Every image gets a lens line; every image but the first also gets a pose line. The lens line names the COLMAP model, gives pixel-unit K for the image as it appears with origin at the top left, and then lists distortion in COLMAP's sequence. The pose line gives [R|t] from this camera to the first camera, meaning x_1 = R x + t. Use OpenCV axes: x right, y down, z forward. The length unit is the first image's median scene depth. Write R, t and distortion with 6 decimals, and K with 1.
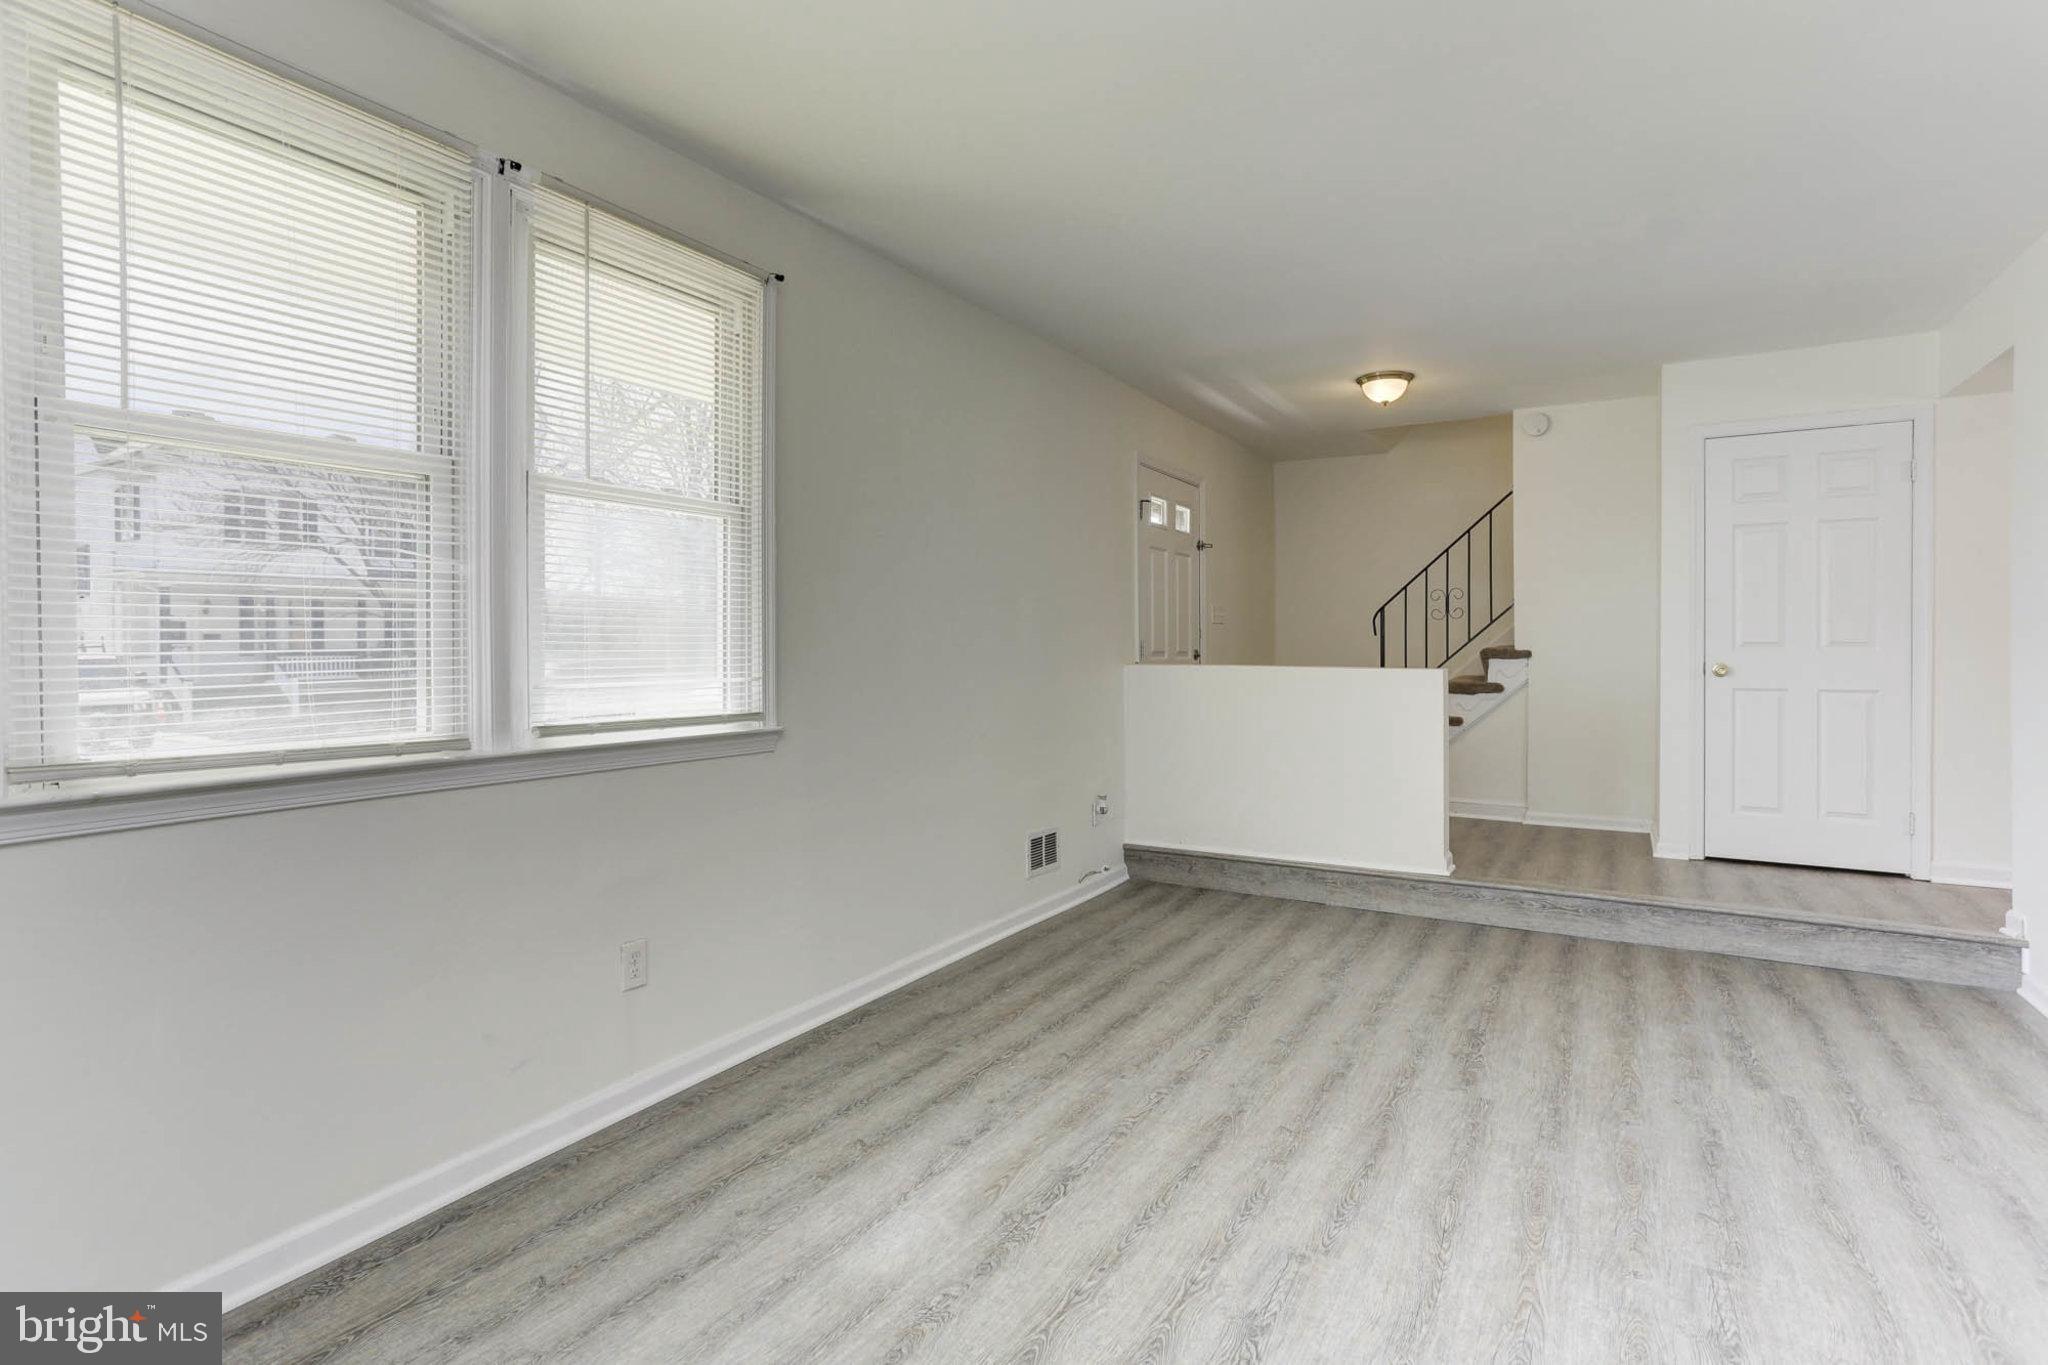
lens RADIAL K [[994.4, 0, 1028.2], [0, 994.4, 654.4], [0, 0, 1]] dist [-0.046863, 0.031178]
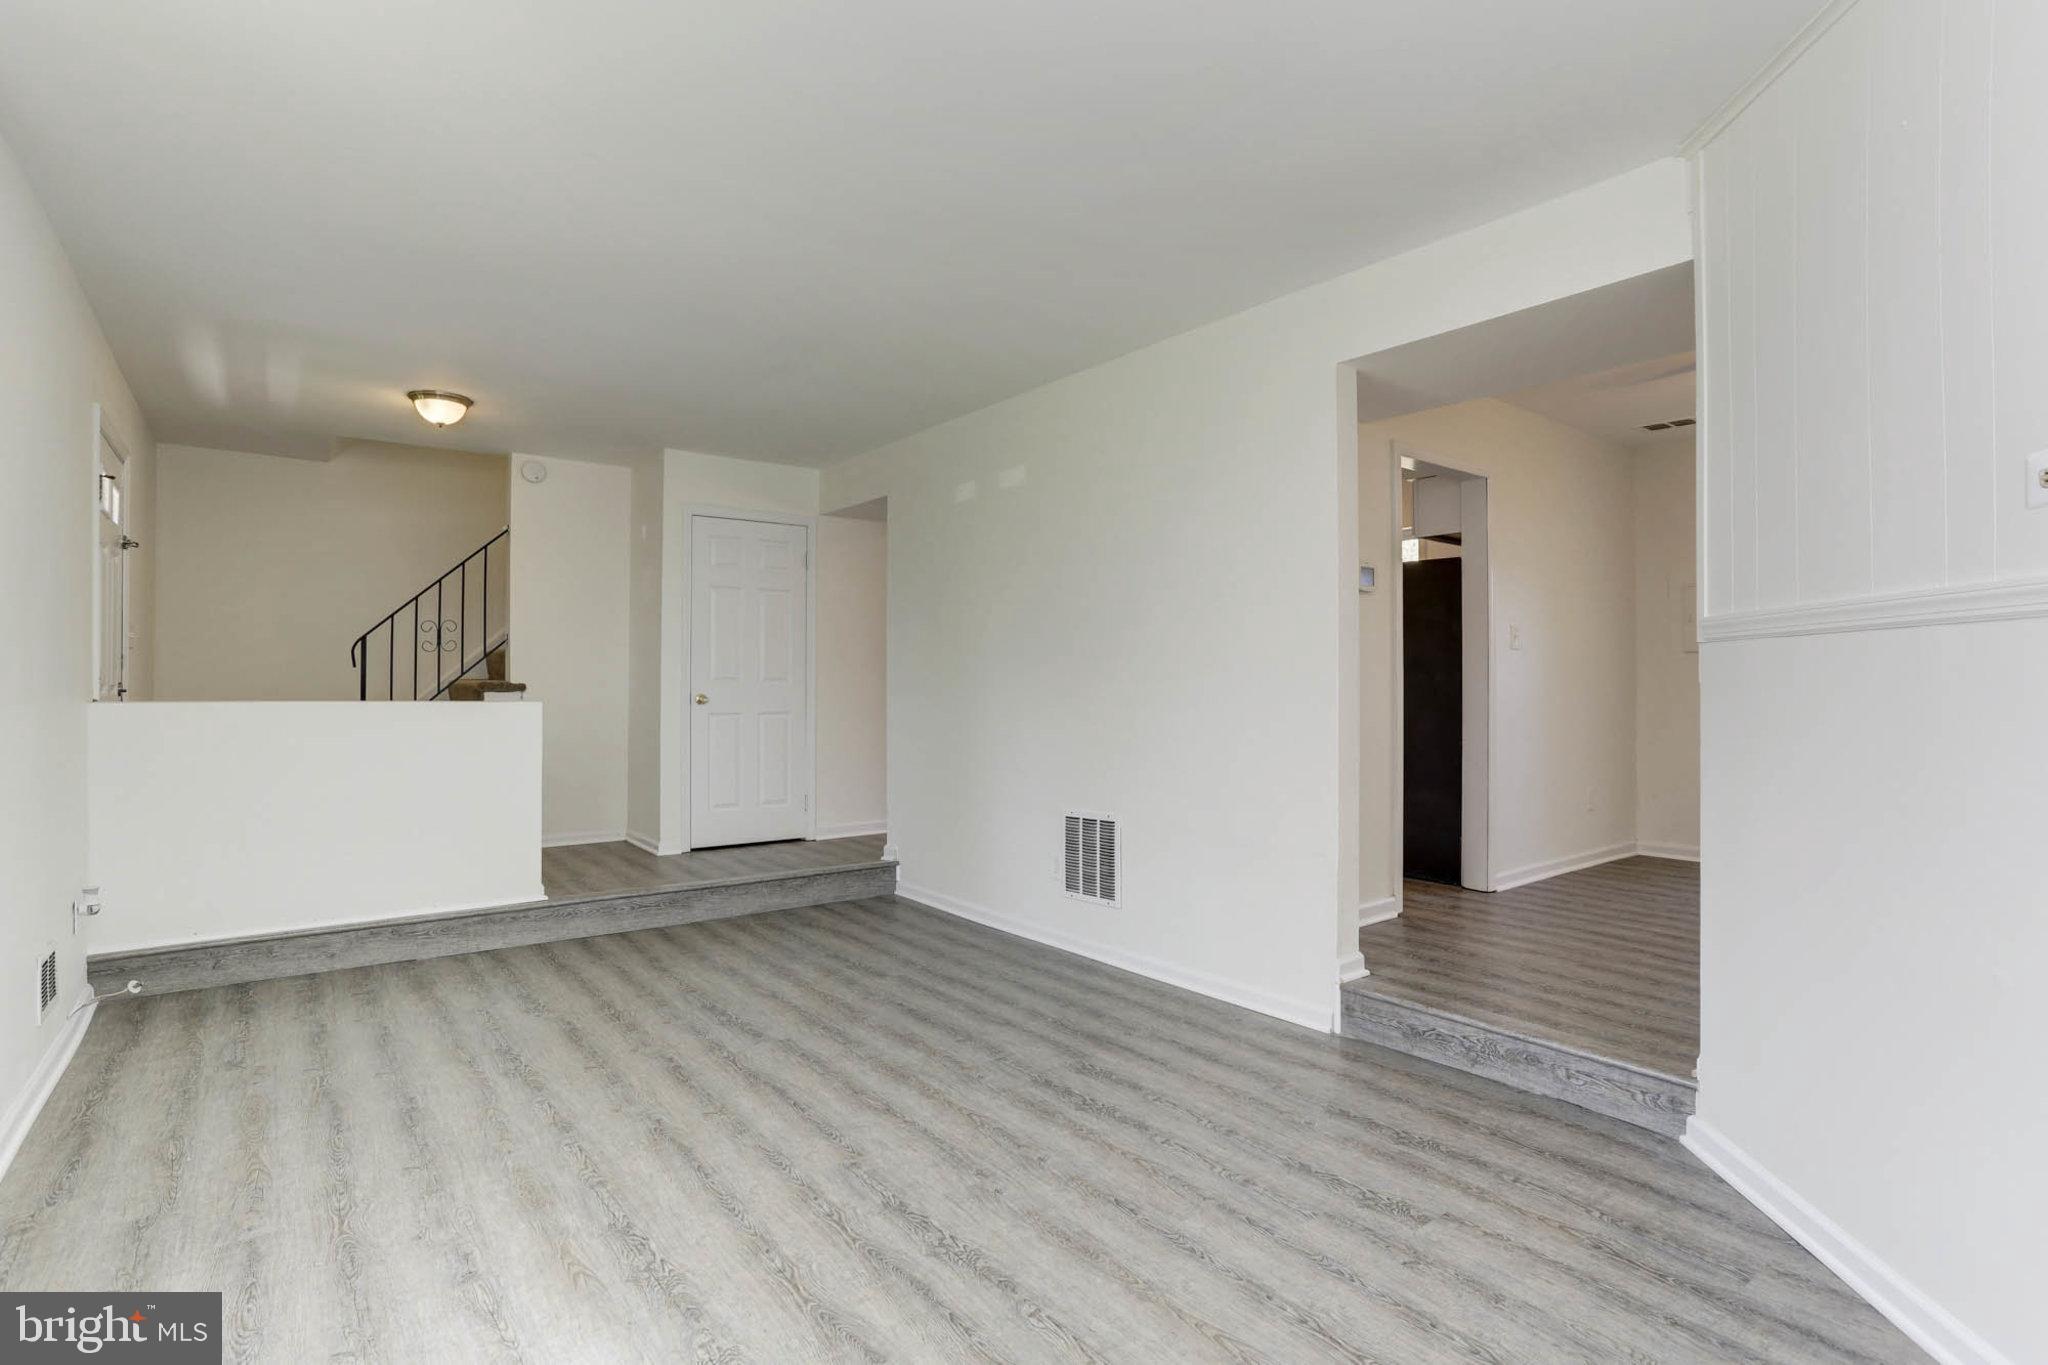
lens RADIAL K [[1008.5, 0, 1017.3], [0, 1008.5, 668.3], [0, 0, 1]] dist [-0.049651, 0.033366]
pose [[0.380282, 0.015016, 0.924749, -0.489980], [0.004894, 0.999822, -0.018248, 0.002611], [-0.924858, 0.011465, 0.380141, 0.185293]]
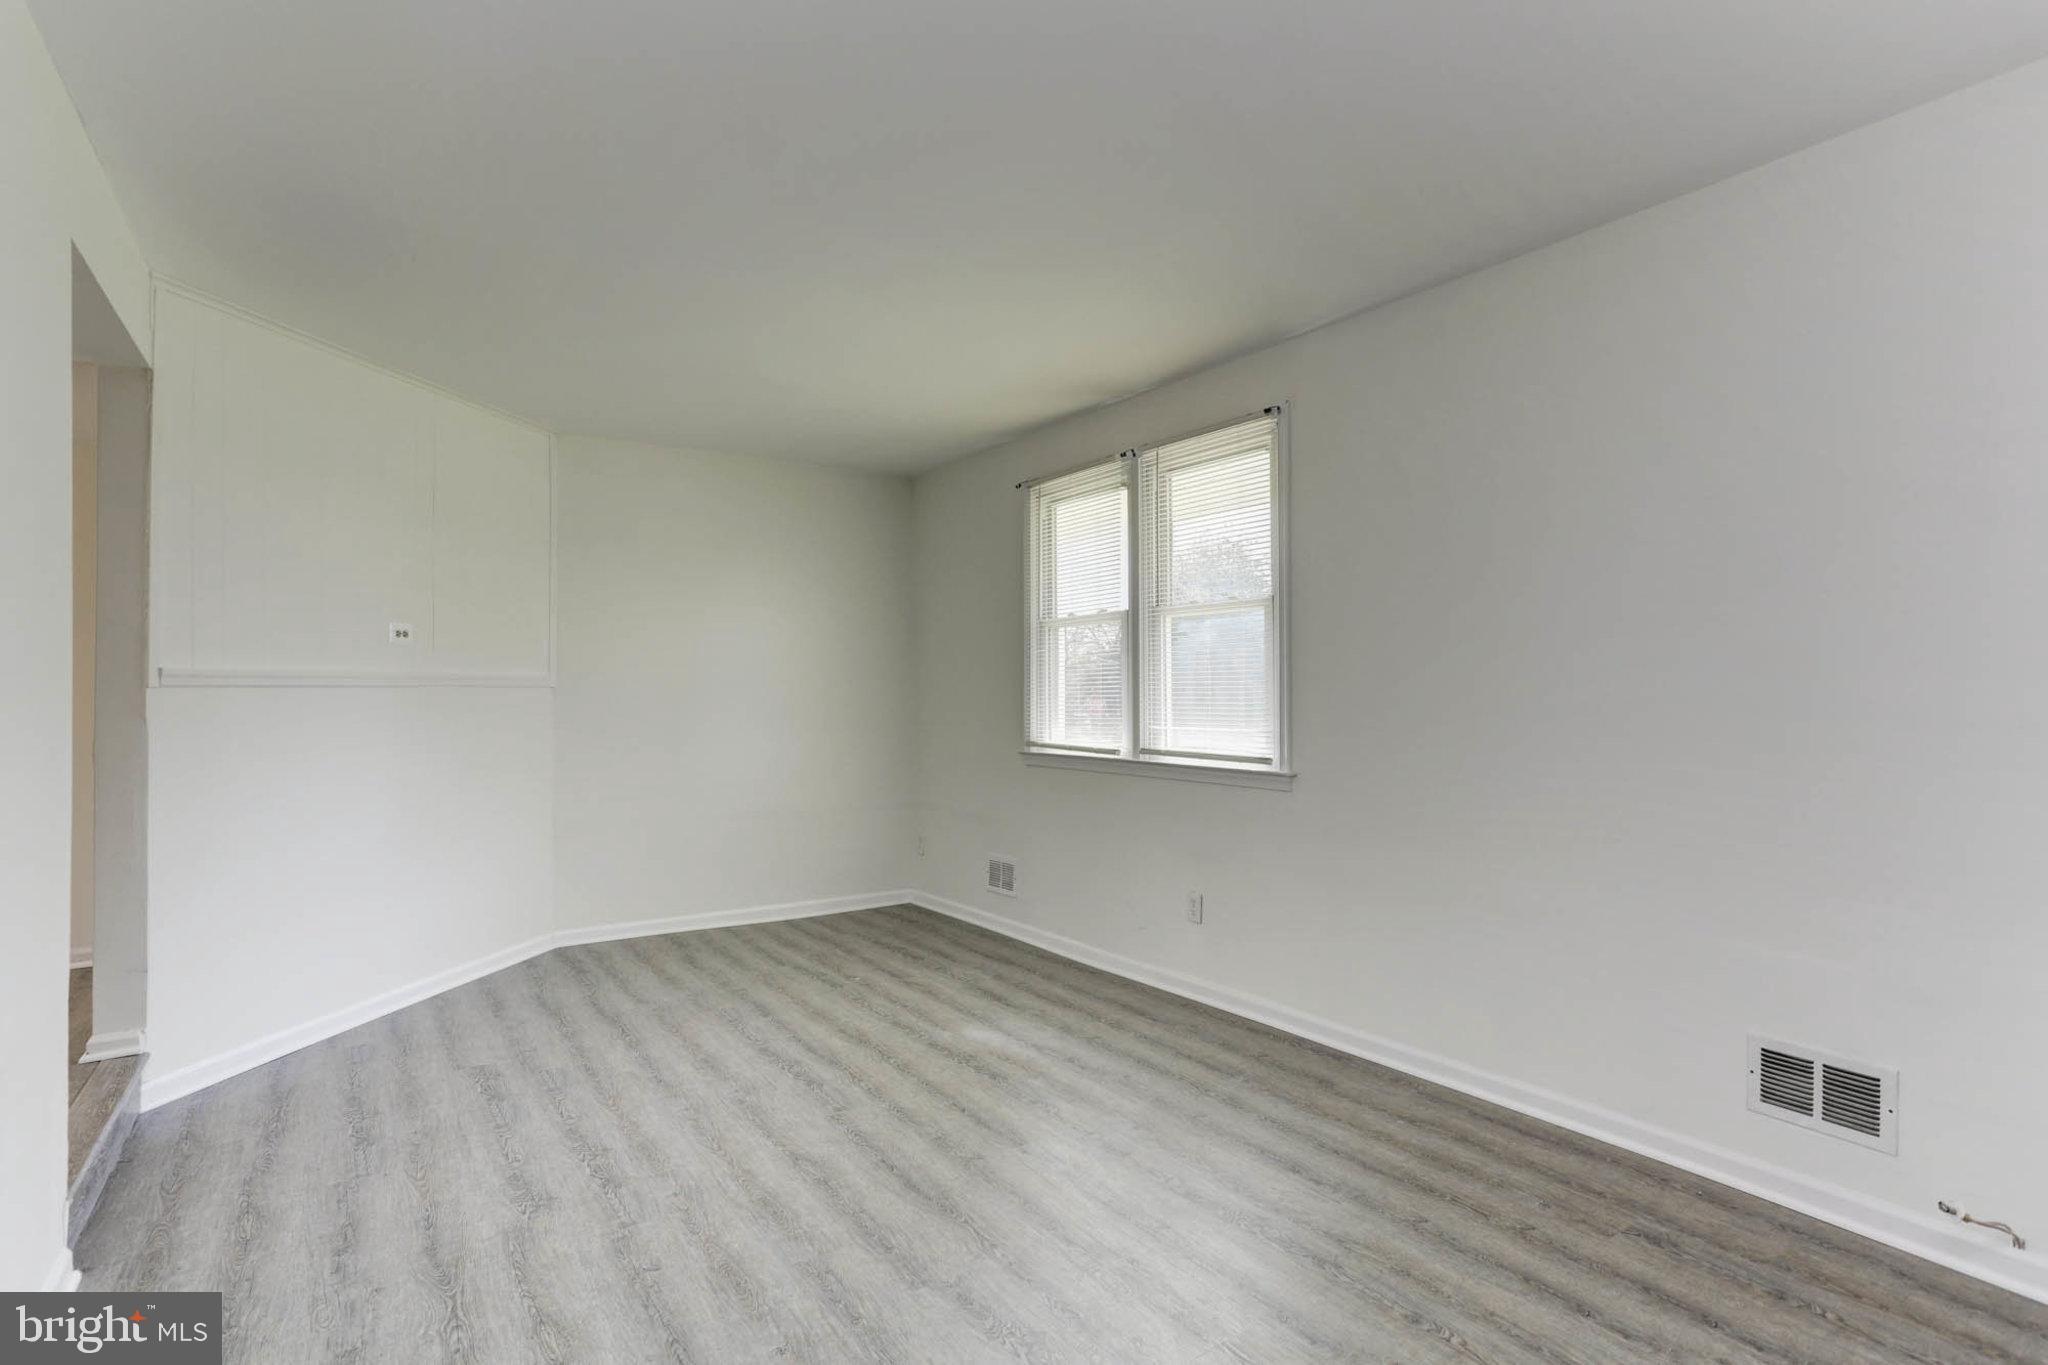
lens RADIAL K [[1031.6, 0, 1024.0], [0, 1031.6, 682.5], [0, 0, 1]] dist [-0.056767, 0.037289]
pose [[-0.423050, -0.001714, -0.906105, 0.951685], [0.000530, 0.999998, -0.002140, -0.031875], [0.906106, -0.001386, -0.423048, 1.146777]]
